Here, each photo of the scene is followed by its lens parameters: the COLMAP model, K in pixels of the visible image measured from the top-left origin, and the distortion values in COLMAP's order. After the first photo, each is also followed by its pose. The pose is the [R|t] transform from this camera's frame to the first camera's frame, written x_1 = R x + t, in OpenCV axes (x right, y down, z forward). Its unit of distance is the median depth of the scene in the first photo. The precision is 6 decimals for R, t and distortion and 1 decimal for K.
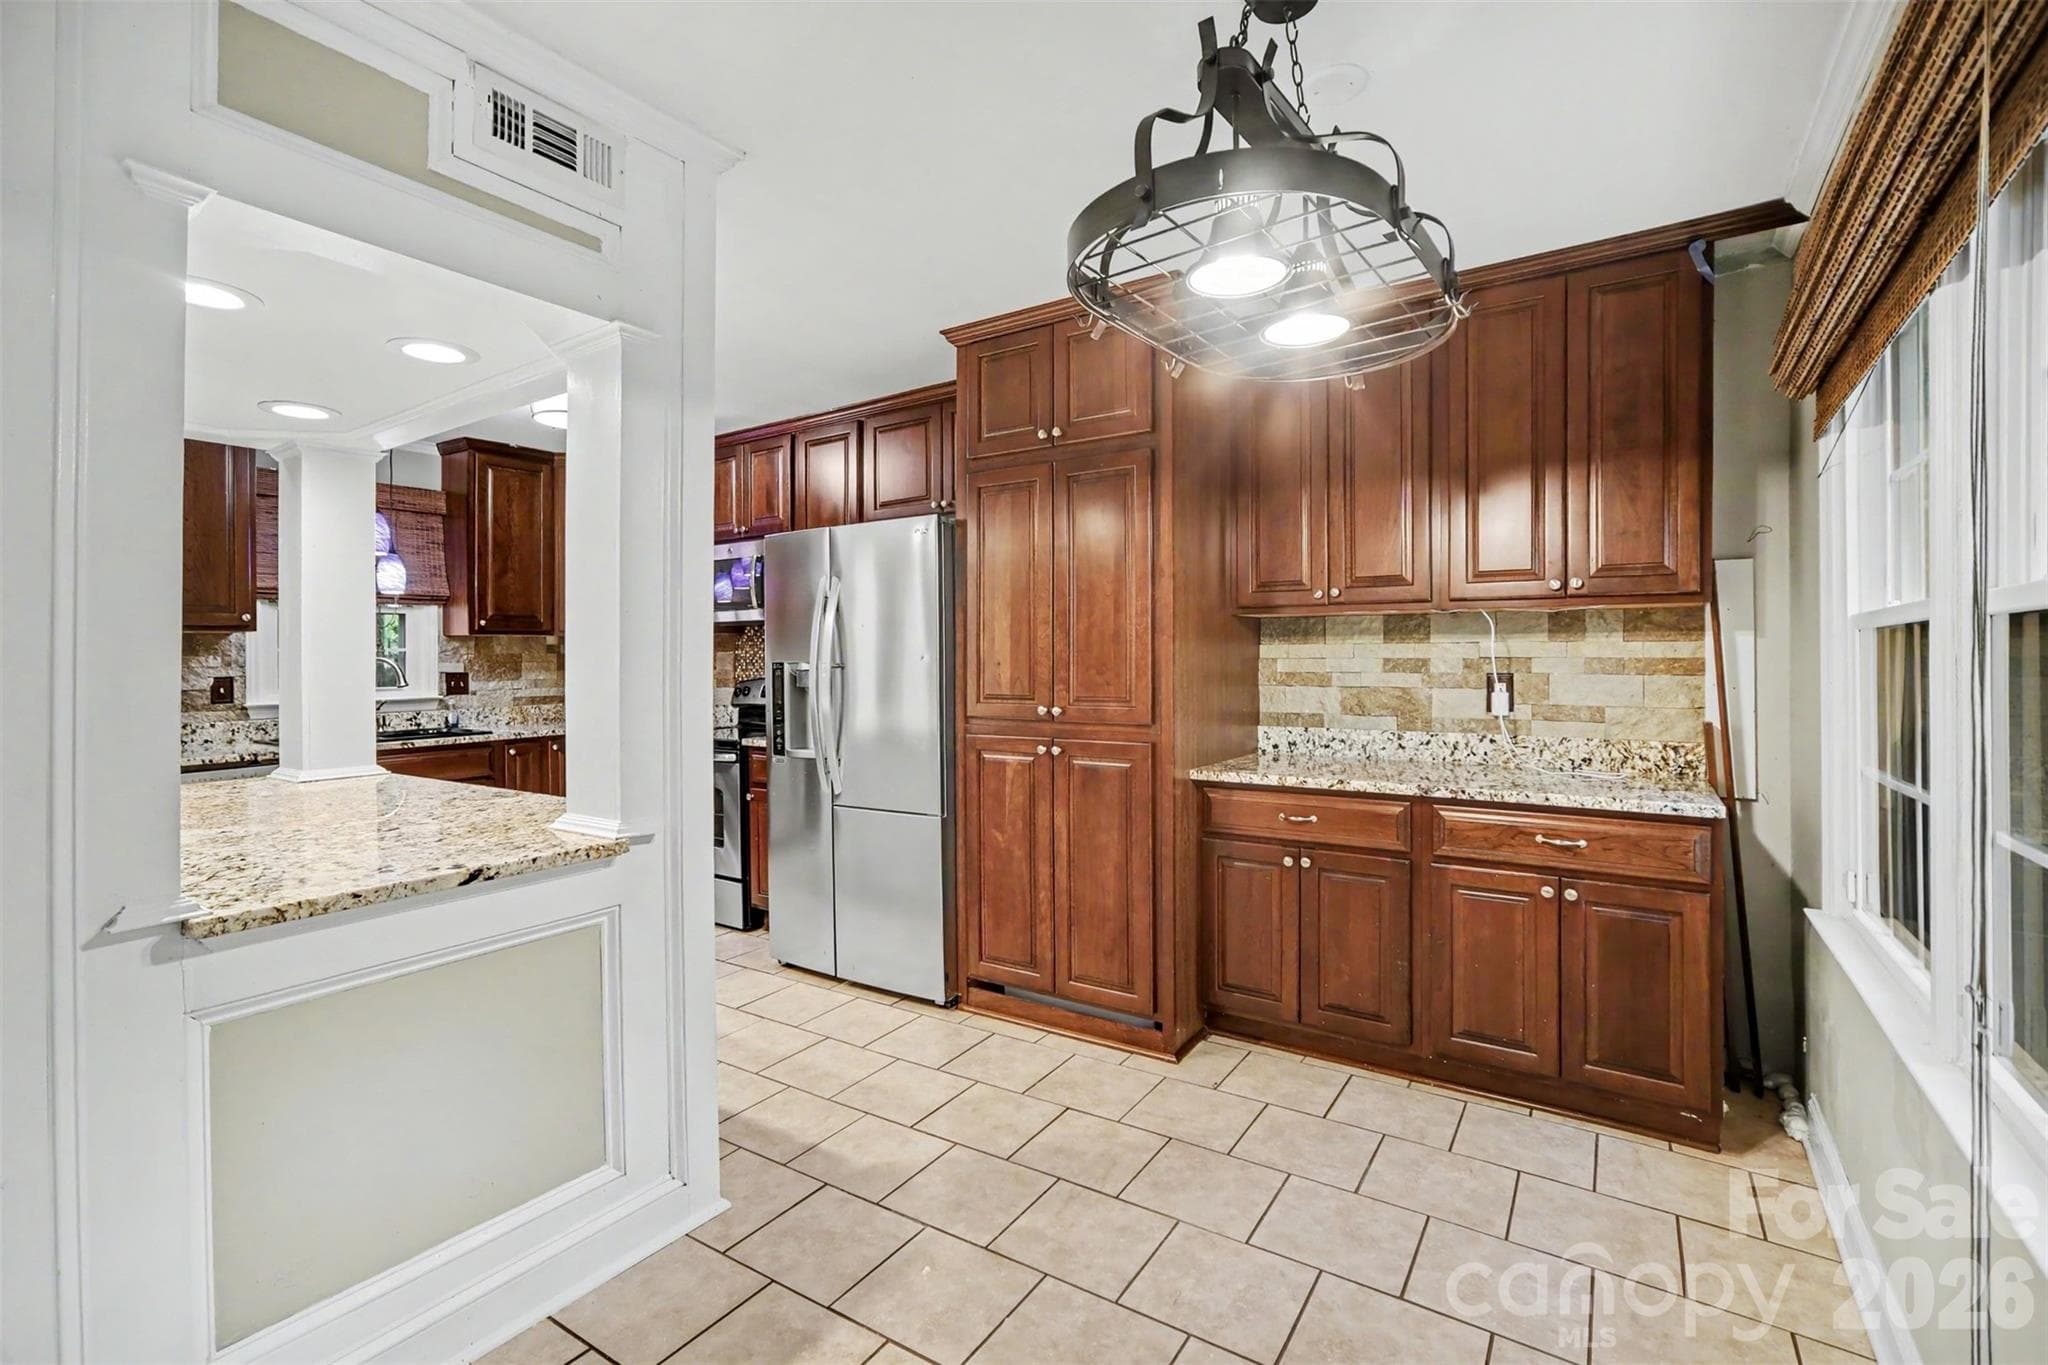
lens RADIAL K [[914.2, 0, 1028.6], [0, 914.2, 669.1], [0, 0, 1]] dist [0.009661, 0.000654]
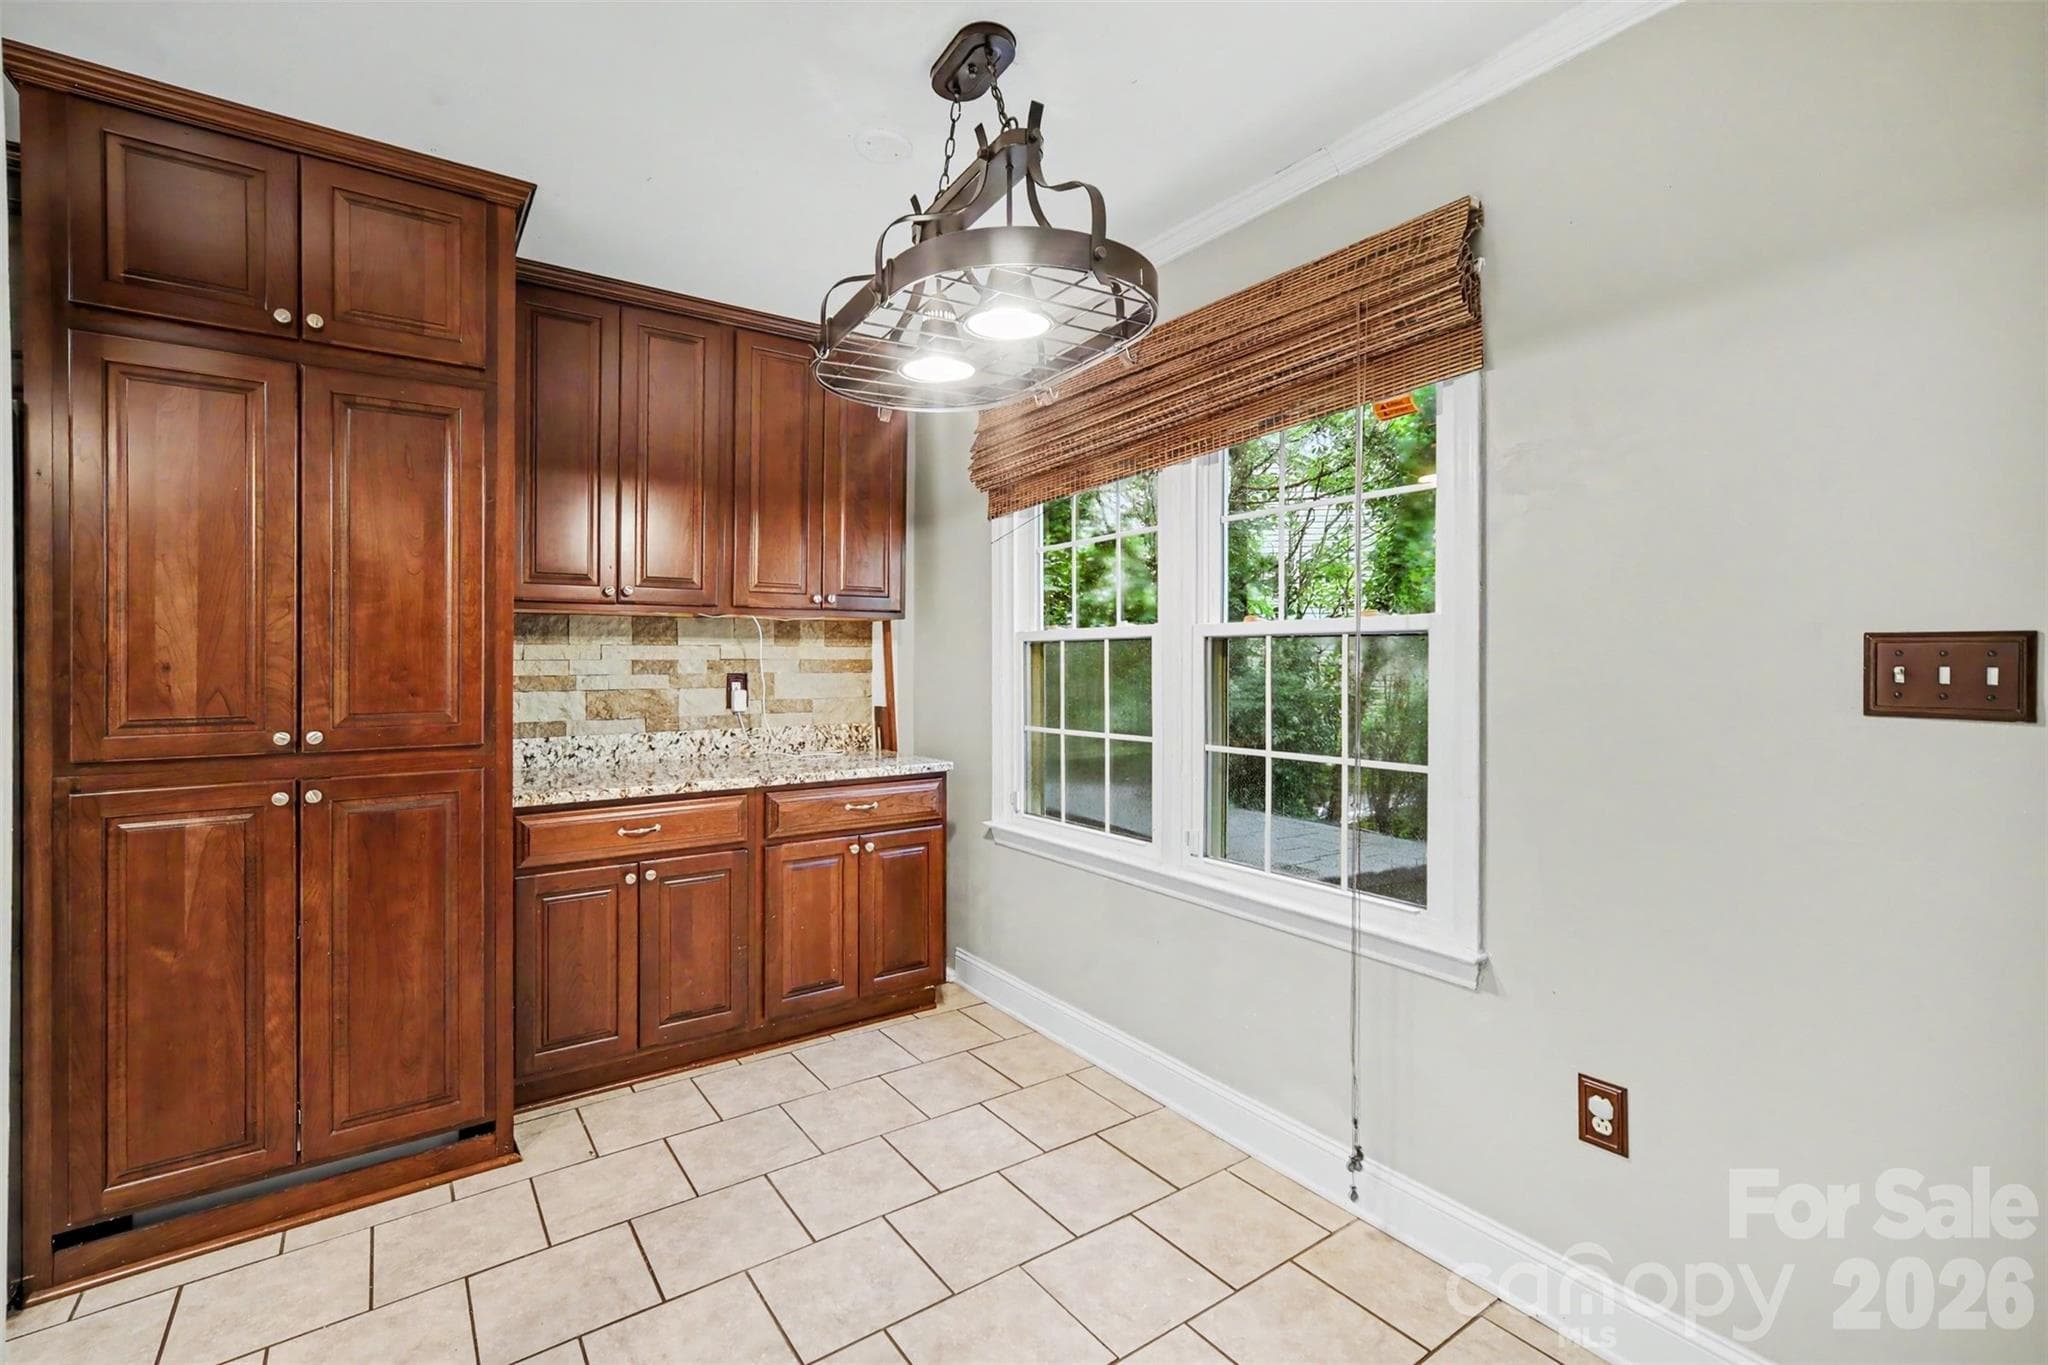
lens RADIAL K [[914.2, 0, 1011.3], [0, 914.2, 665.5], [0, 0, 1]] dist [0.009661, 0.000654]
pose [[0.384904, -0.004019, 0.922948, -0.391838], [0.012210, 0.999925, -0.000737, -0.000079], [-0.922876, 0.011553, 0.384925, 0.266296]]
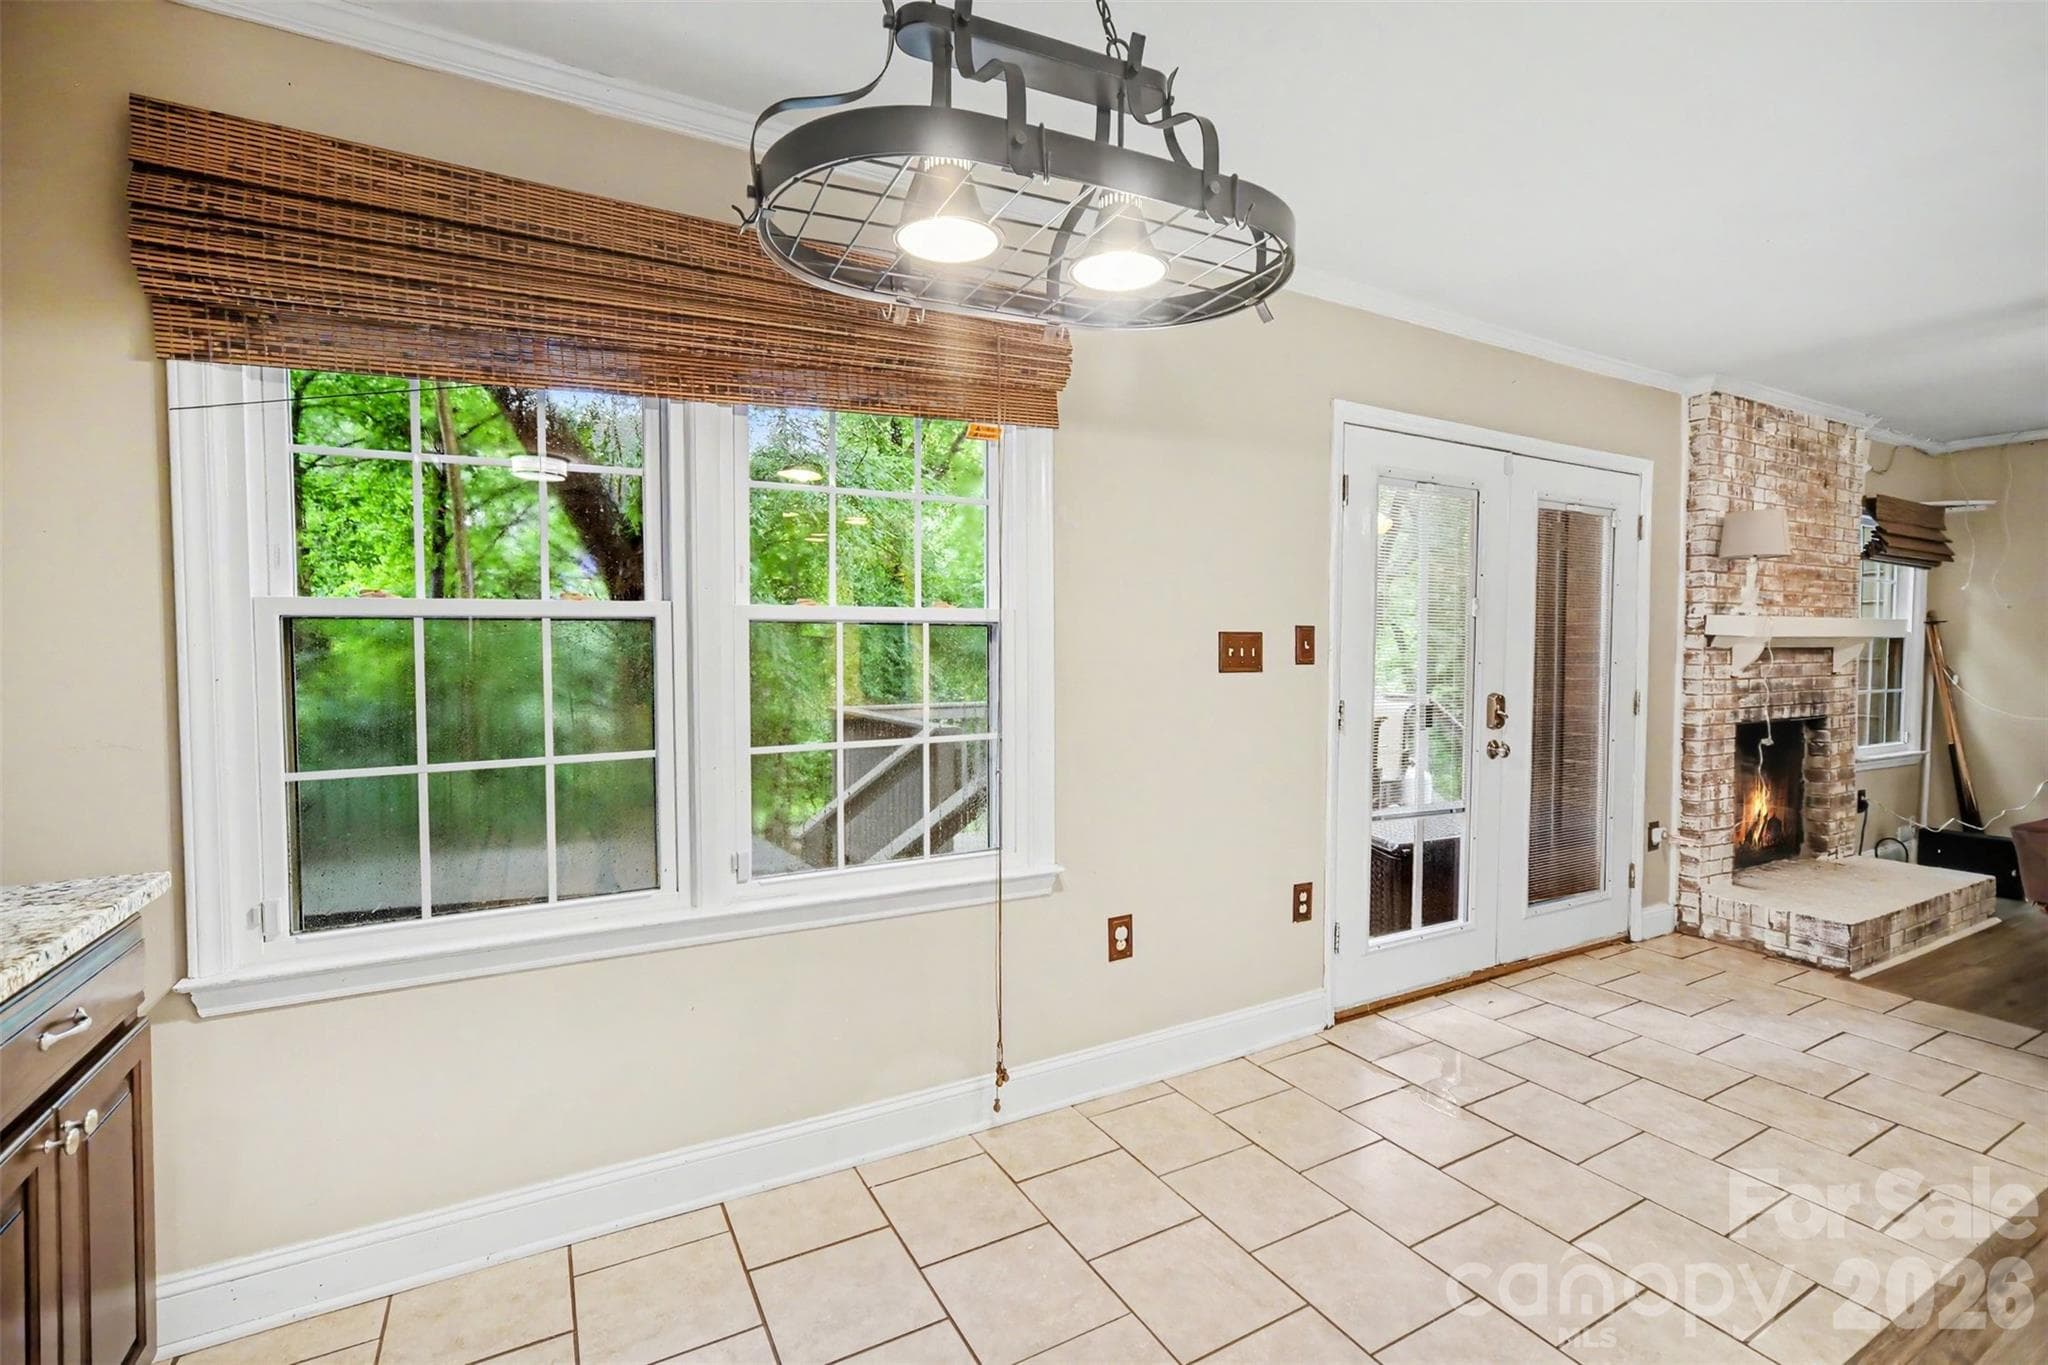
lens RADIAL K [[914.2, 0, 1021.4], [0, 914.2, 667.9], [0, 0, 1]] dist [0.009661, 0.000654]
pose [[-0.870224, -0.004915, 0.492631, -0.083811], [0.013650, 0.999326, 0.034084, -0.008887], [-0.492466, 0.036385, -0.869571, 0.938508]]
